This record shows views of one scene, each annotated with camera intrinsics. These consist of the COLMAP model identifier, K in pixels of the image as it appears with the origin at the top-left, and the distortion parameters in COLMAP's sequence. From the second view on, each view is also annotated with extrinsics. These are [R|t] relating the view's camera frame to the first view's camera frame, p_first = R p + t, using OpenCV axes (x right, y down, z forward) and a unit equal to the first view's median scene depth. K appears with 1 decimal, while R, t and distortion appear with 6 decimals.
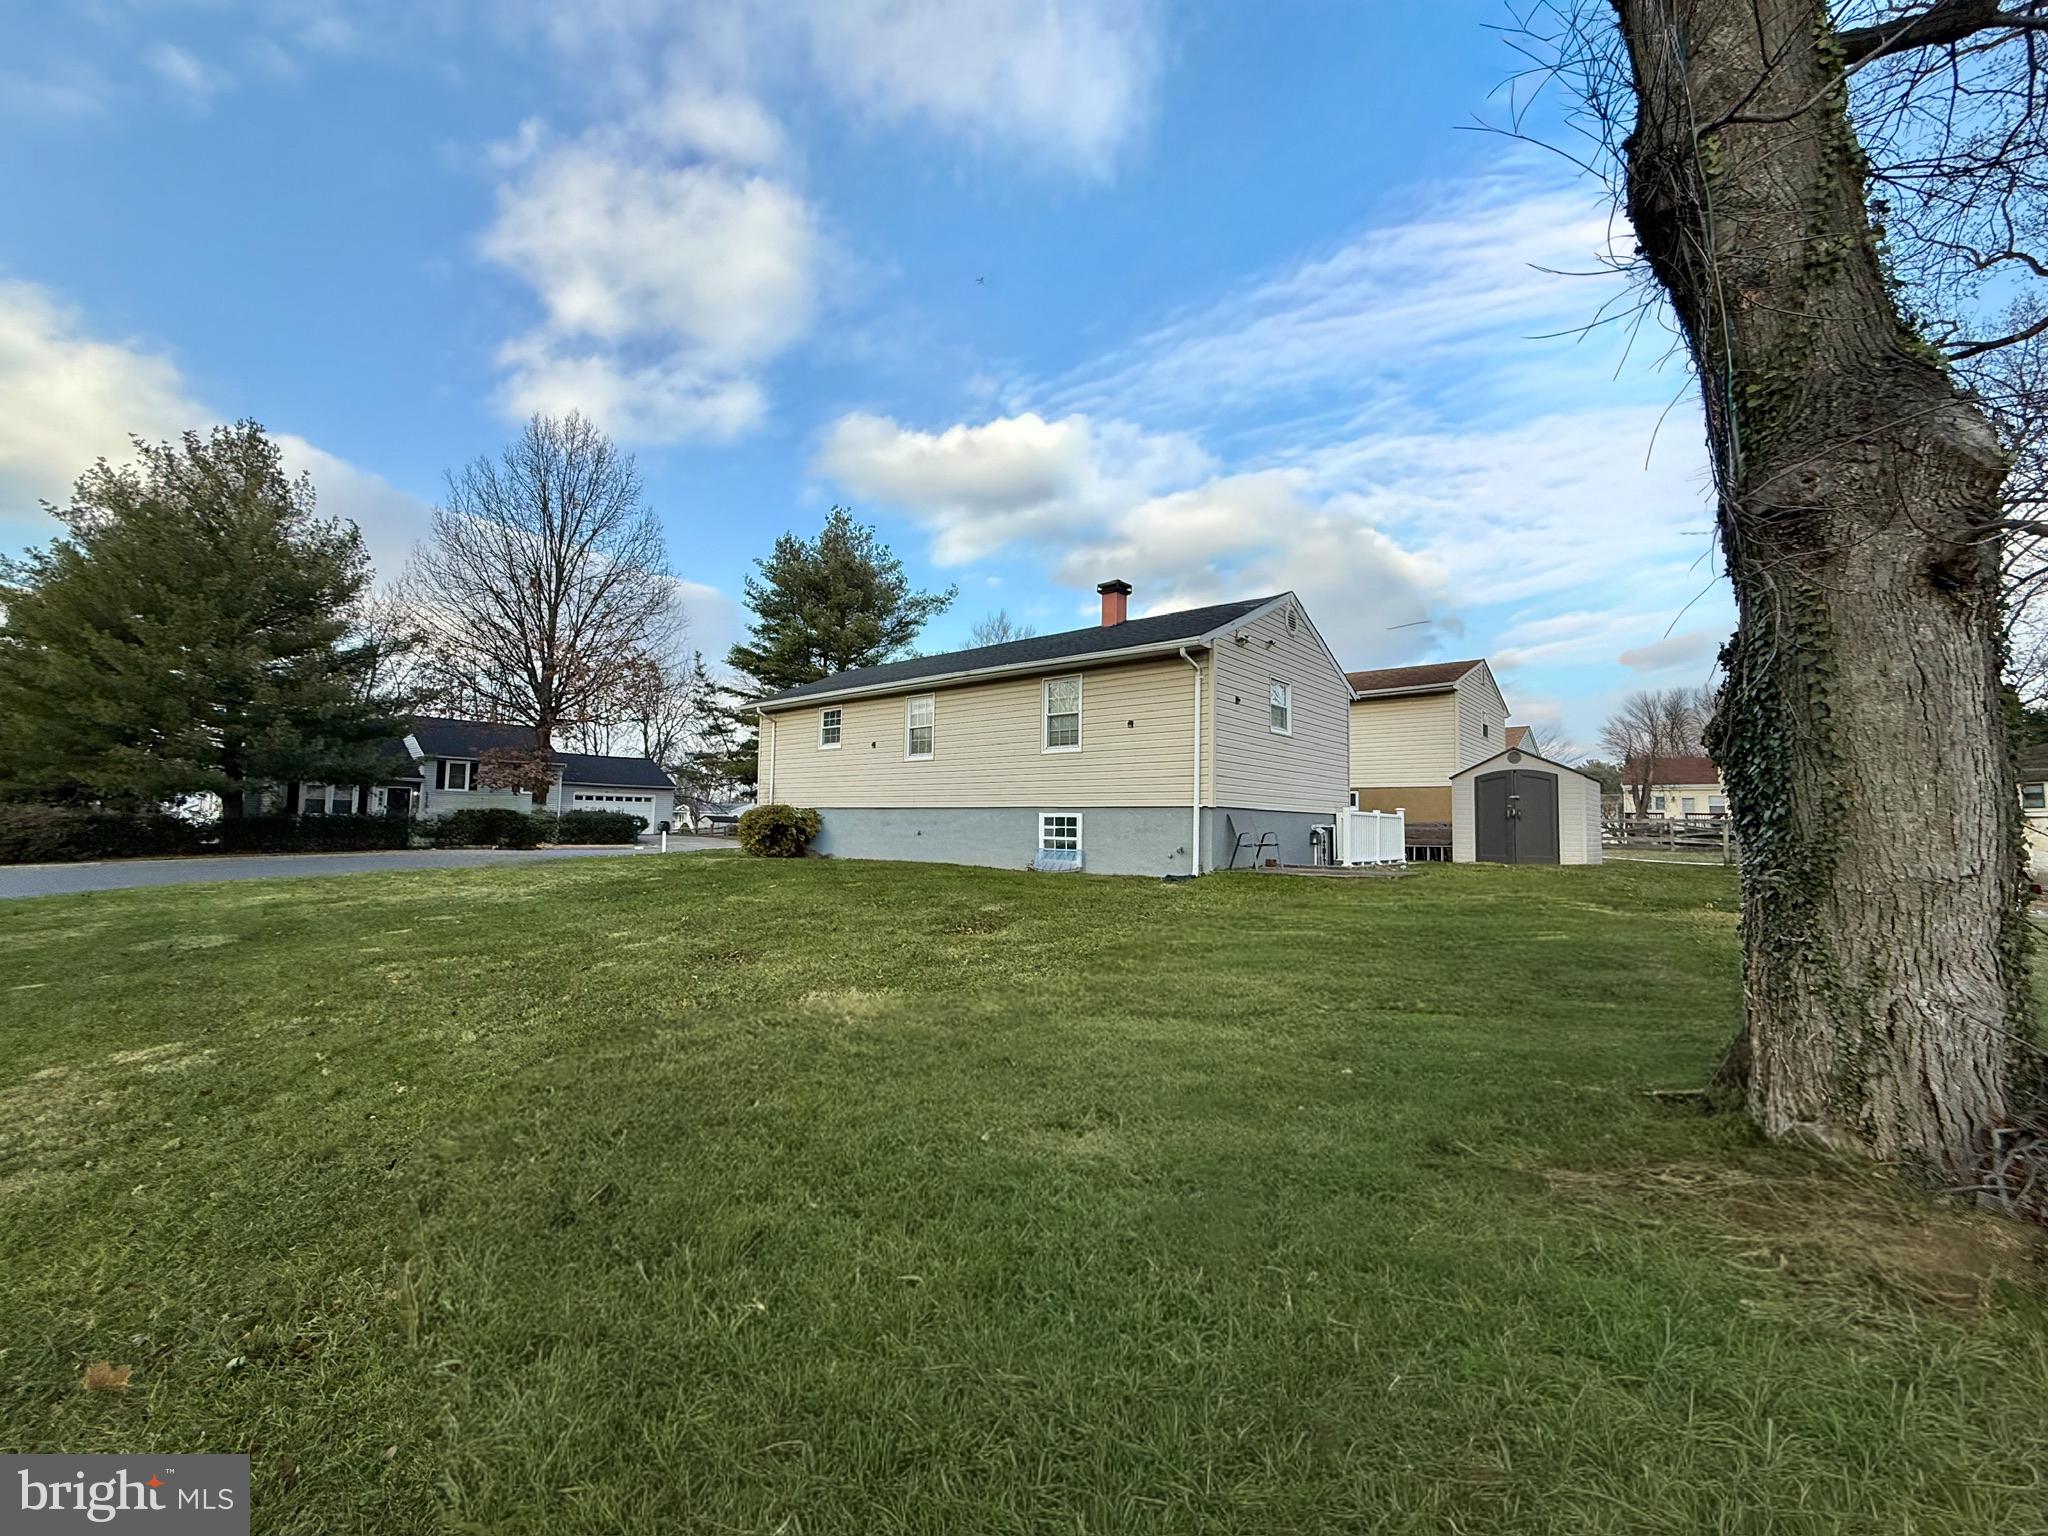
lens RADIAL K [[816.8, 0, 1015.3], [0, 816.8, 775.1], [0, 0, 1]] dist [0.002295, 0.000406]
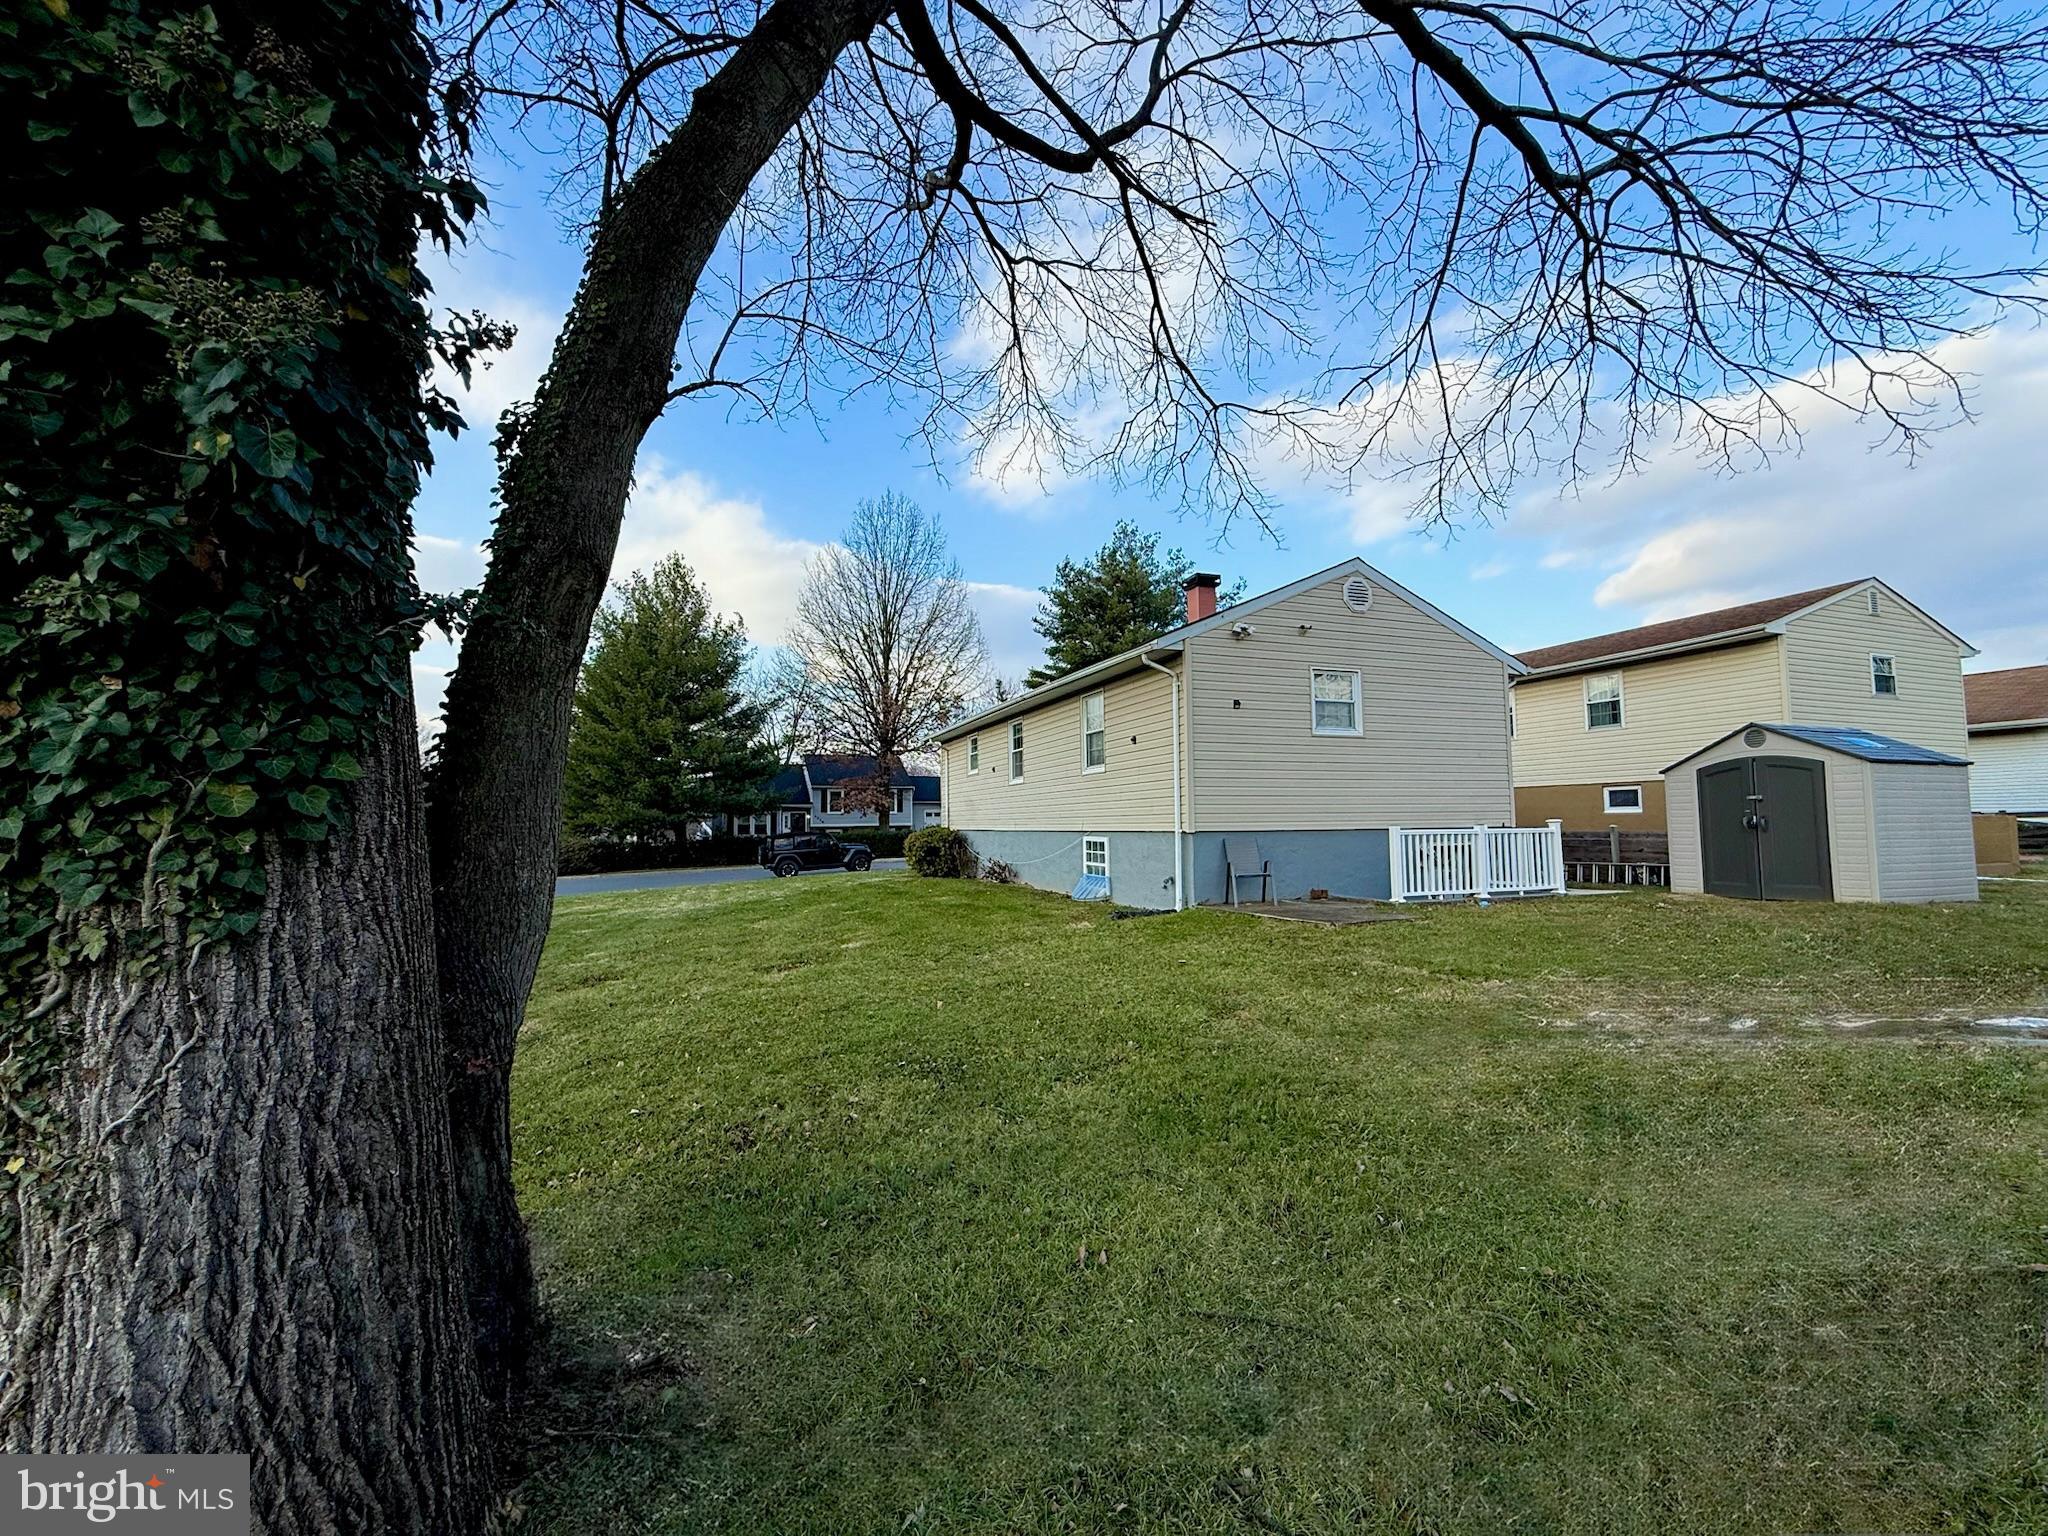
lens RADIAL K [[816.8, 0, 1024.0], [0, 816.8, 772.7], [0, 0, 1]] dist [0.002295, 0.000406]
pose [[0.878135, -0.056319, -0.475087, 0.423394], [0.055140, 0.998343, -0.016428, -0.016463], [0.475225, -0.011771, 0.879786, 0.124687]]
